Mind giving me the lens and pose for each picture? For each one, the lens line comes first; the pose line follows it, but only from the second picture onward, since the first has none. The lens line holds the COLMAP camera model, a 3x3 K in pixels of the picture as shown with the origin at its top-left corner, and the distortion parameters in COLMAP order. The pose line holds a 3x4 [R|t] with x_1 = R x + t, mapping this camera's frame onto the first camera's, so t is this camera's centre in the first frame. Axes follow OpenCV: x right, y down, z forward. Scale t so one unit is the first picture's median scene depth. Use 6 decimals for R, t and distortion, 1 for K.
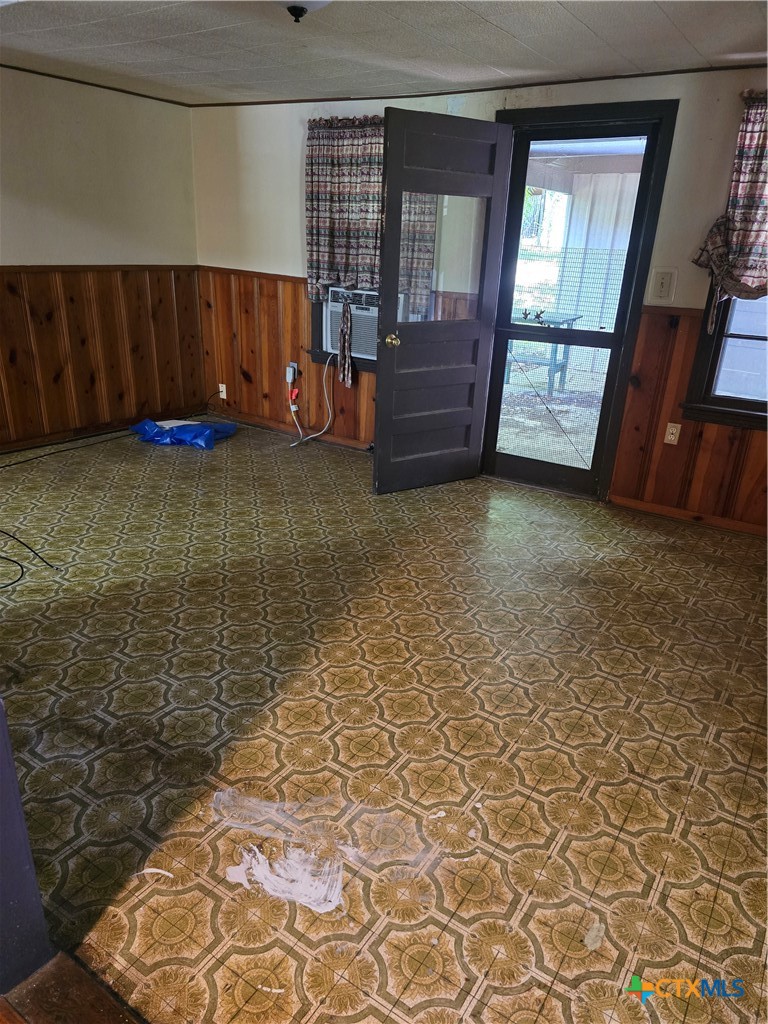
lens RADIAL K [[667.9, 0, 384.0], [0, 667.9, 512.0], [0, 0, 1]] dist [-0.001362, 0.000151]
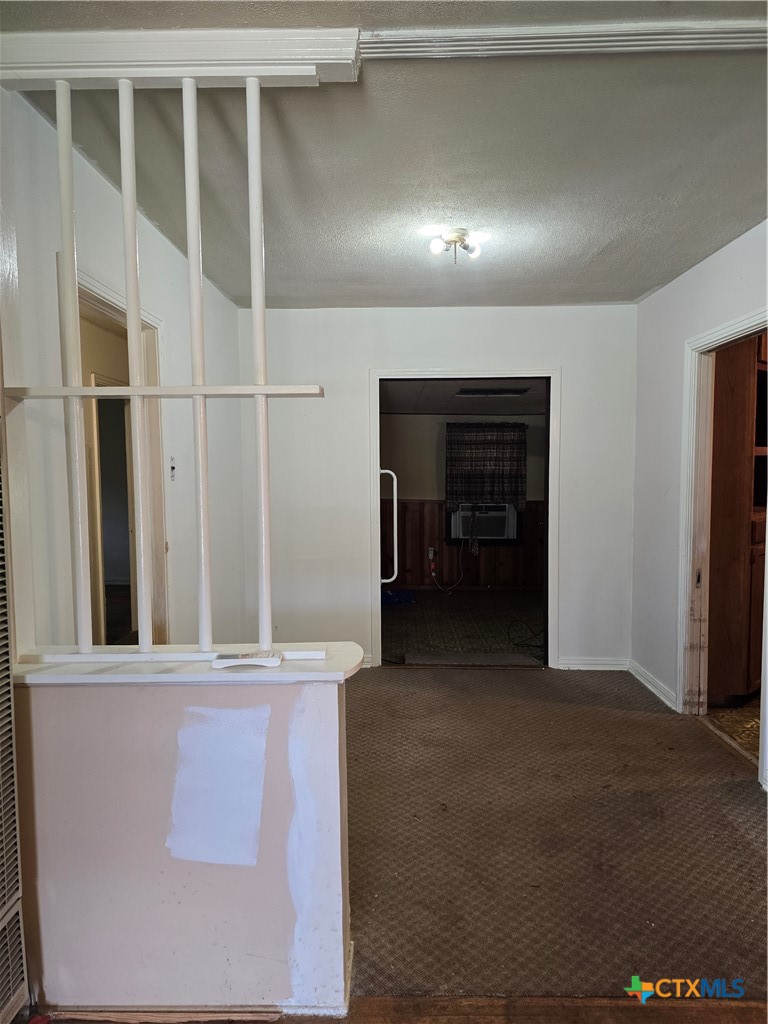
lens RADIAL K [[667.9, 0, 384.0], [0, 667.9, 512.0], [0, 0, 1]] dist [-0.001362, 0.000151]
pose [[0.839415, -0.079292, 0.537676, -1.232819], [0.240985, 0.941034, -0.237448, 0.071652], [-0.487143, 0.328889, 0.809026, -0.376139]]
